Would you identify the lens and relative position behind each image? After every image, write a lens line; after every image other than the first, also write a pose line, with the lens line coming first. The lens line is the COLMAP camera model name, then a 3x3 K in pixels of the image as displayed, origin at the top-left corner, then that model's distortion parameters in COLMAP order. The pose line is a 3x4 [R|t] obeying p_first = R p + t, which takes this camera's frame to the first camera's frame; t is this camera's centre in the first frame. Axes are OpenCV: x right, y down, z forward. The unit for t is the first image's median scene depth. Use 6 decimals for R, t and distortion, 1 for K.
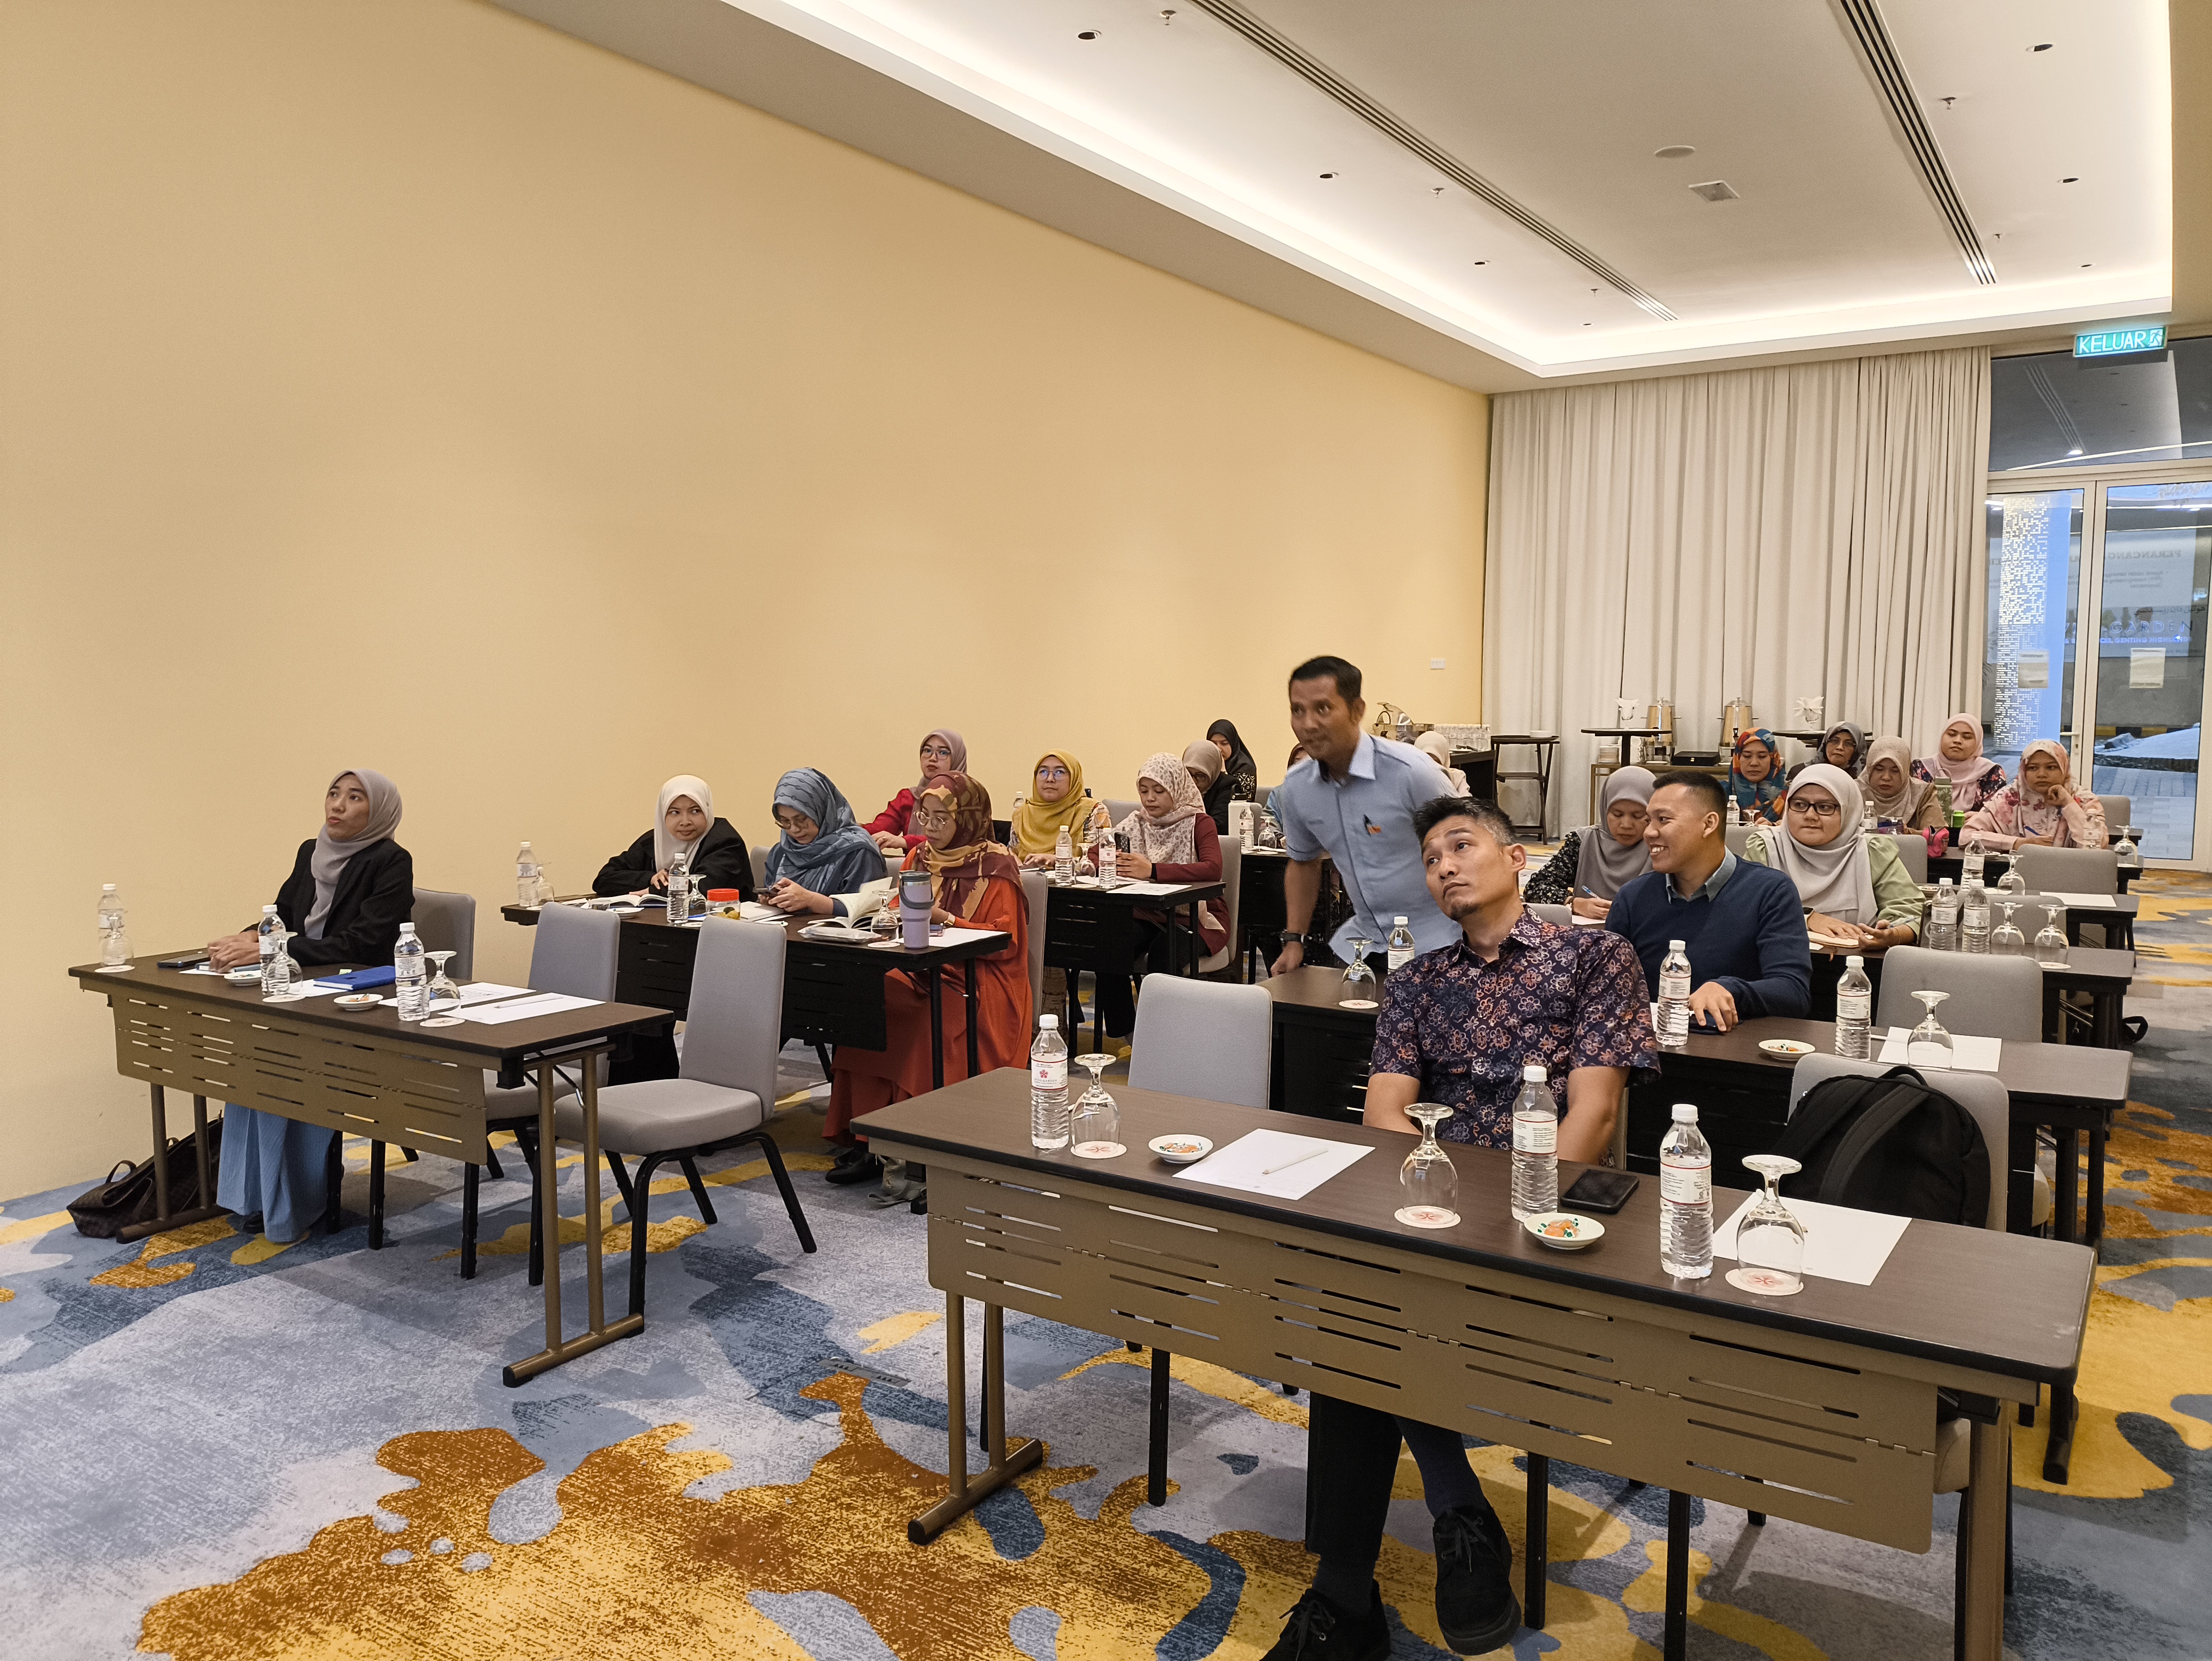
lens RADIAL K [[1647.8, 0, 1108.0], [0, 1647.8, 827.4], [0, 0, 1]] dist [-0.009793, -0.002681]
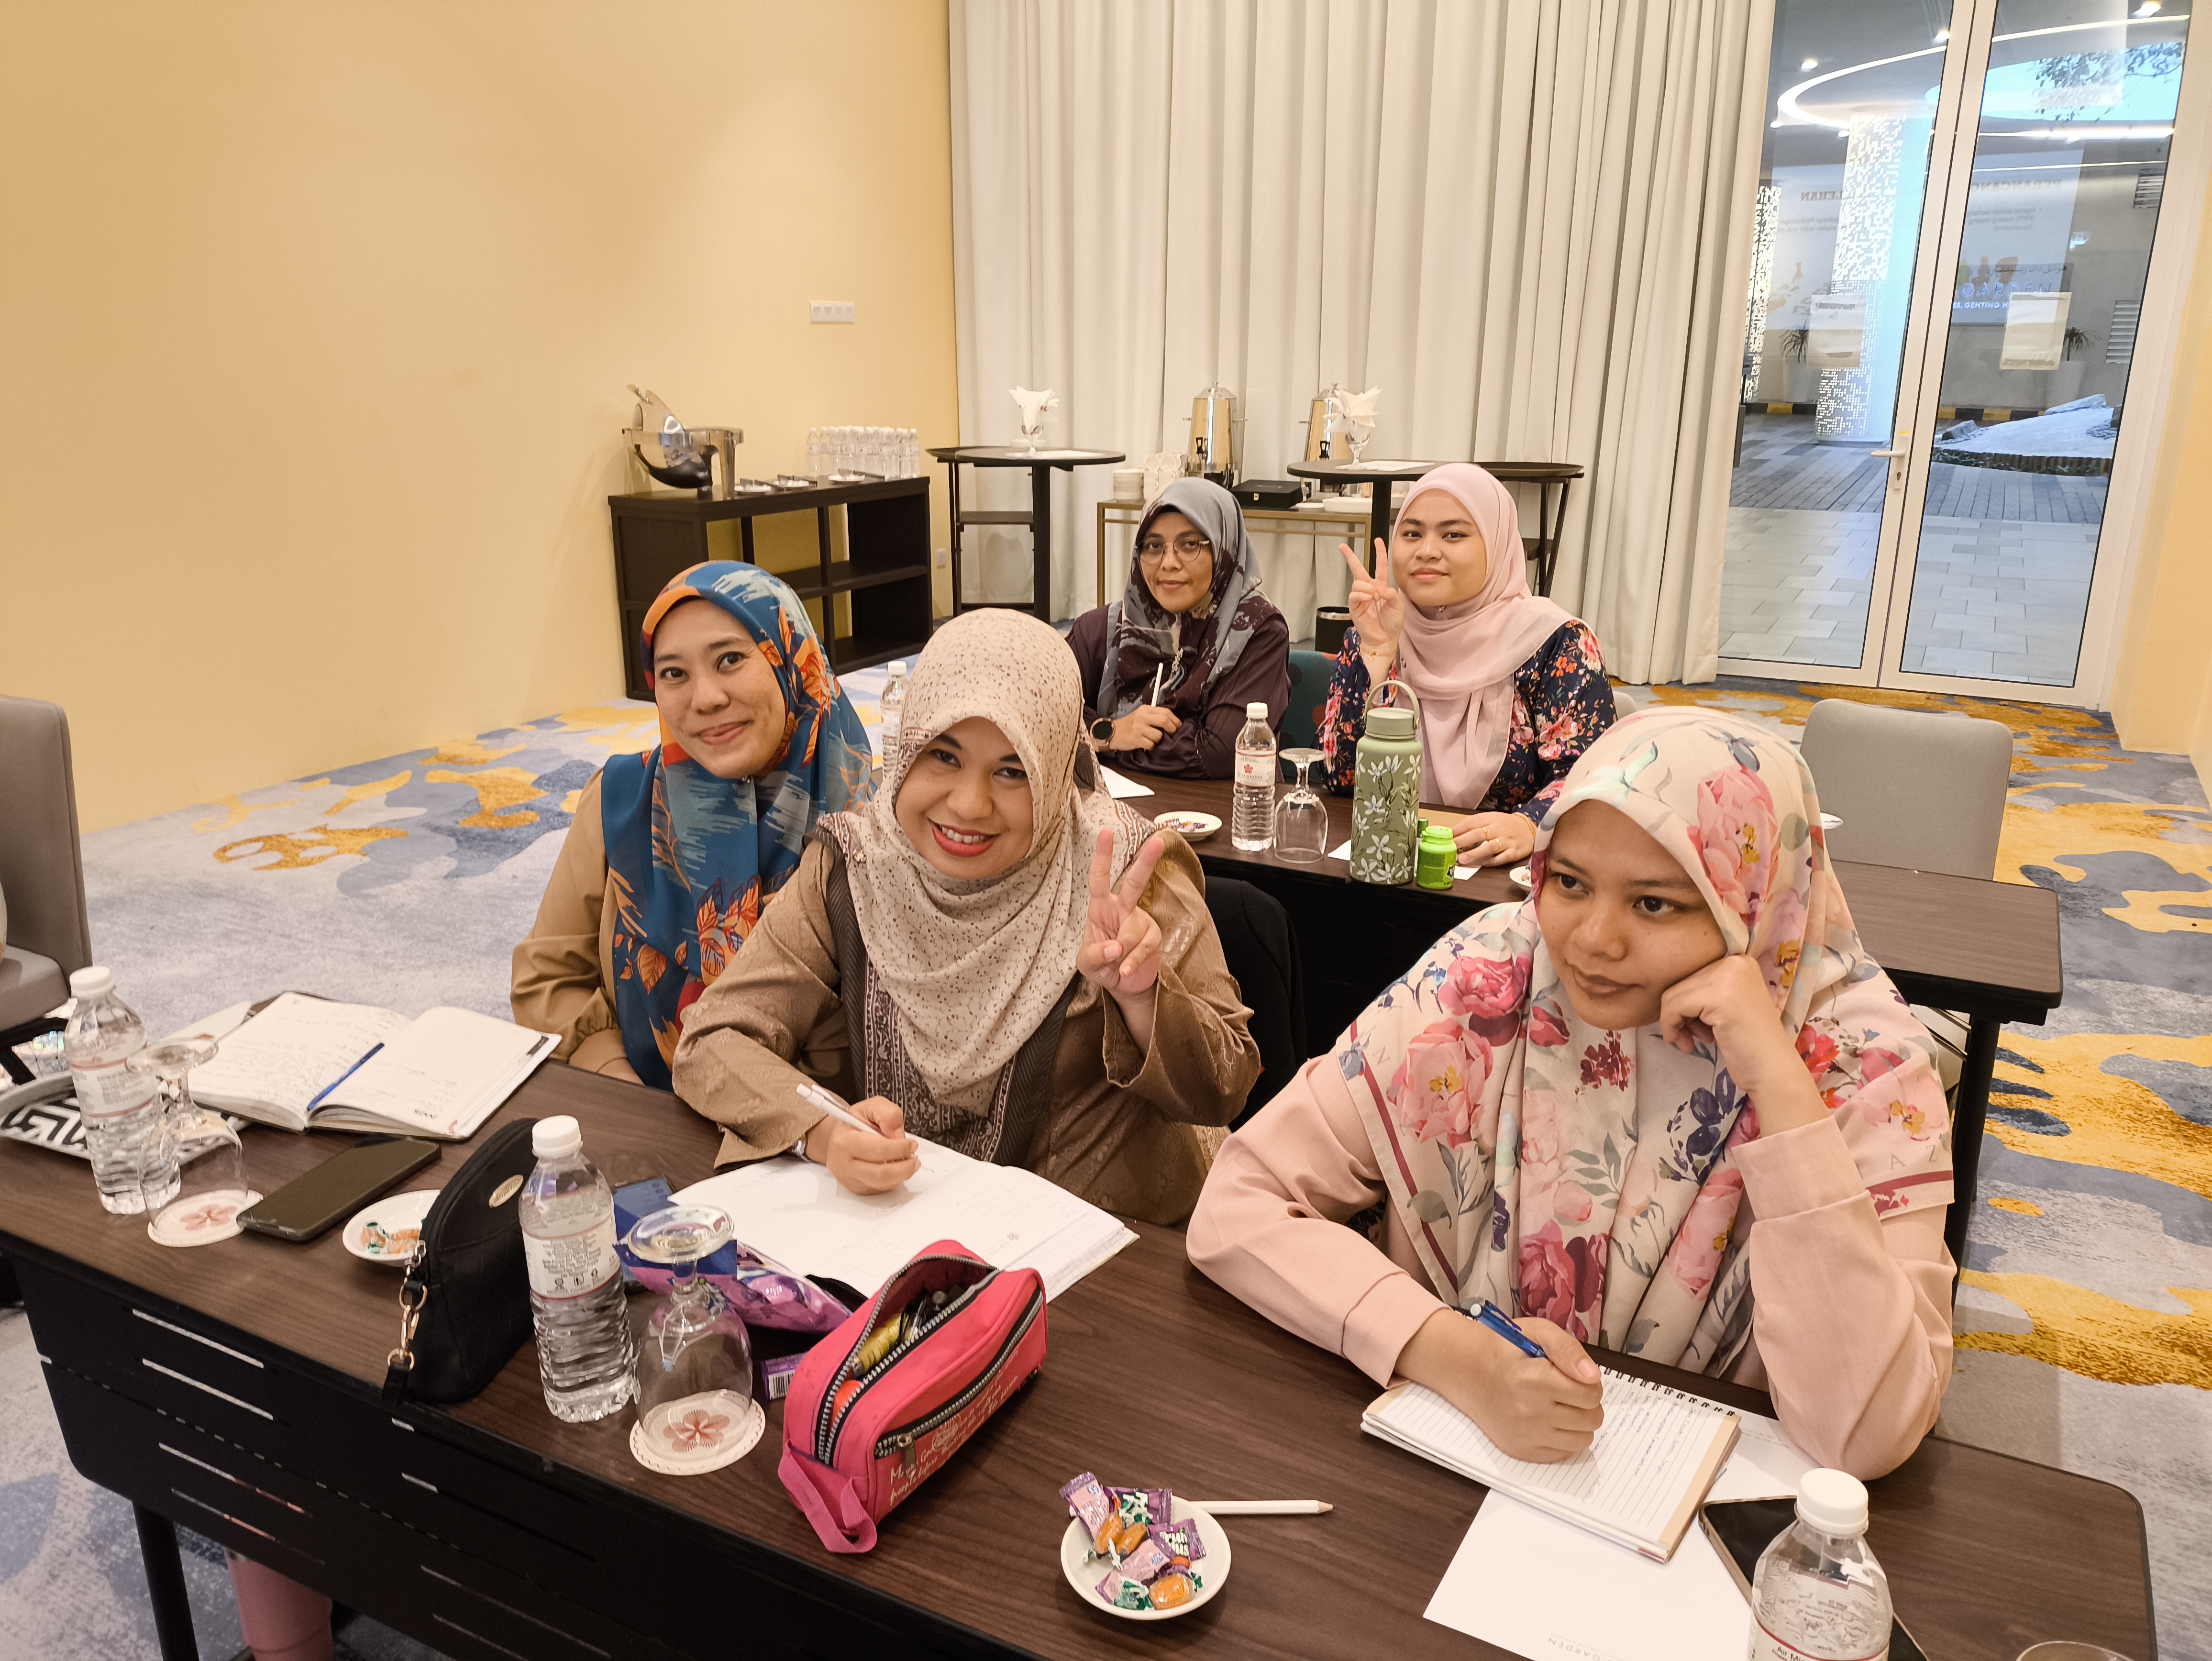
lens RADIAL K [[1647.8, 0, 1105.3], [0, 1647.8, 832.8], [0, 0, 1]] dist [-0.009793, -0.002681]
pose [[0.996606, -0.018984, 0.080107, 0.120023], [0.002854, 0.980433, 0.196834, -0.018072], [-0.082276, -0.195937, 0.977159, 0.193021]]
